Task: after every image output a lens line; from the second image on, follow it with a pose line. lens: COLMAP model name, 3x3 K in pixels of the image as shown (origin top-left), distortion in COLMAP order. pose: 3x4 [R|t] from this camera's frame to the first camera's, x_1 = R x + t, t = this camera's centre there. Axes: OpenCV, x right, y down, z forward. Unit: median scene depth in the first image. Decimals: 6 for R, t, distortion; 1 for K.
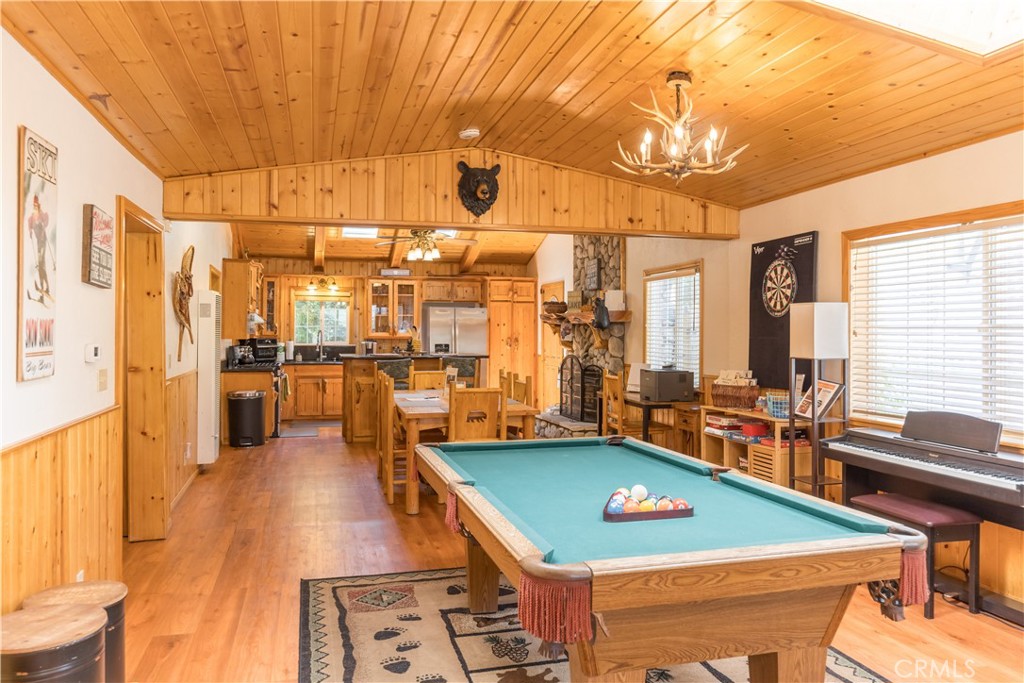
lens RADIAL K [[739.4, 0, 487.7], [0, 739.4, 331.5], [0, 0, 1]] dist [-0.095765, 0.000500]
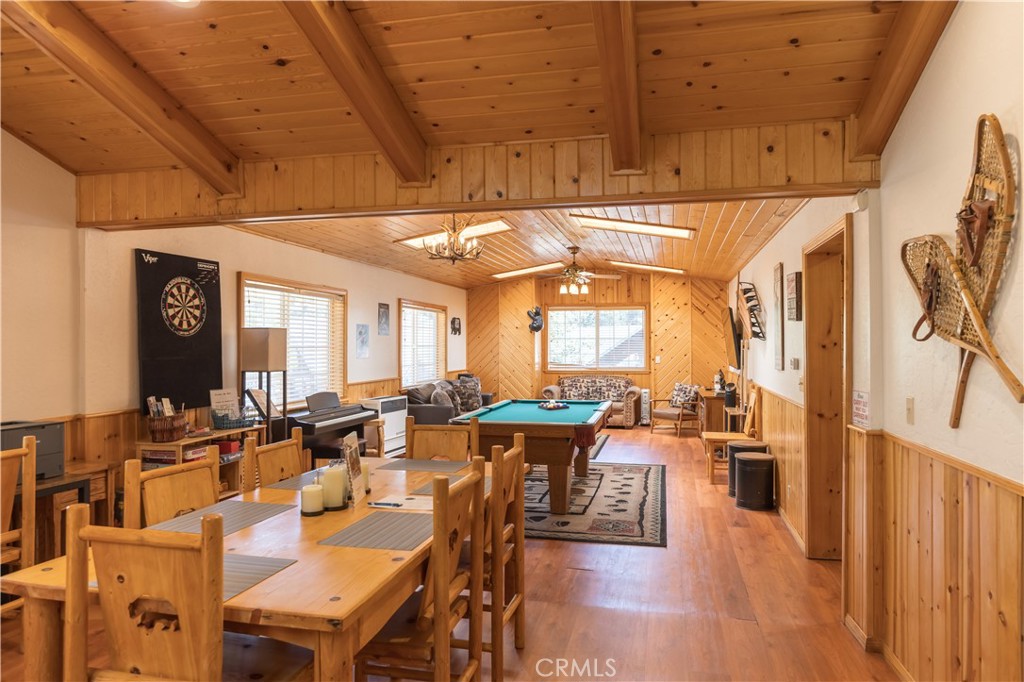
lens RADIAL K [[641.4, 0, 509.8], [0, 641.4, 333.3], [0, 0, 1]] dist [0.003093, -0.000112]
pose [[-0.889625, 0.000693, 0.456691, -0.444110], [-0.007270, 0.999851, -0.015679, -0.015455], [-0.456634, -0.017268, -0.889487, 1.798388]]
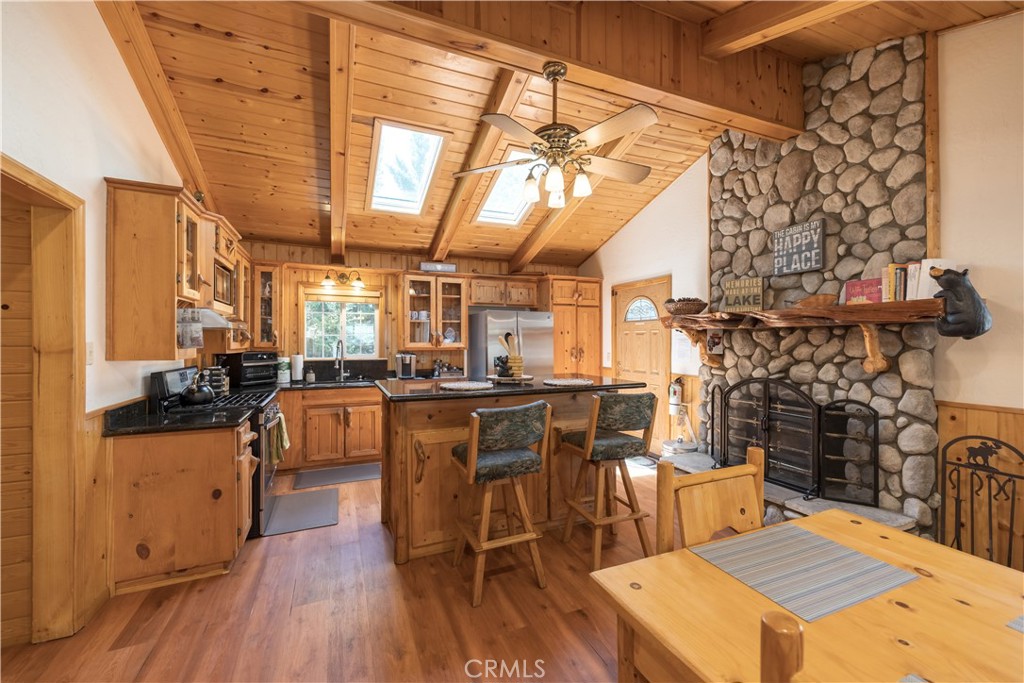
lens RADIAL K [[396.0, 0, 491.2], [0, 396.0, 343.5], [0, 0, 1]] dist [0.000405, 0.000013]
pose [[0.989851, -0.005279, 0.142009, -0.130849], [0.003689, 0.999928, 0.011456, -0.002359], [-0.142059, -0.010816, 0.989799, 0.569588]]
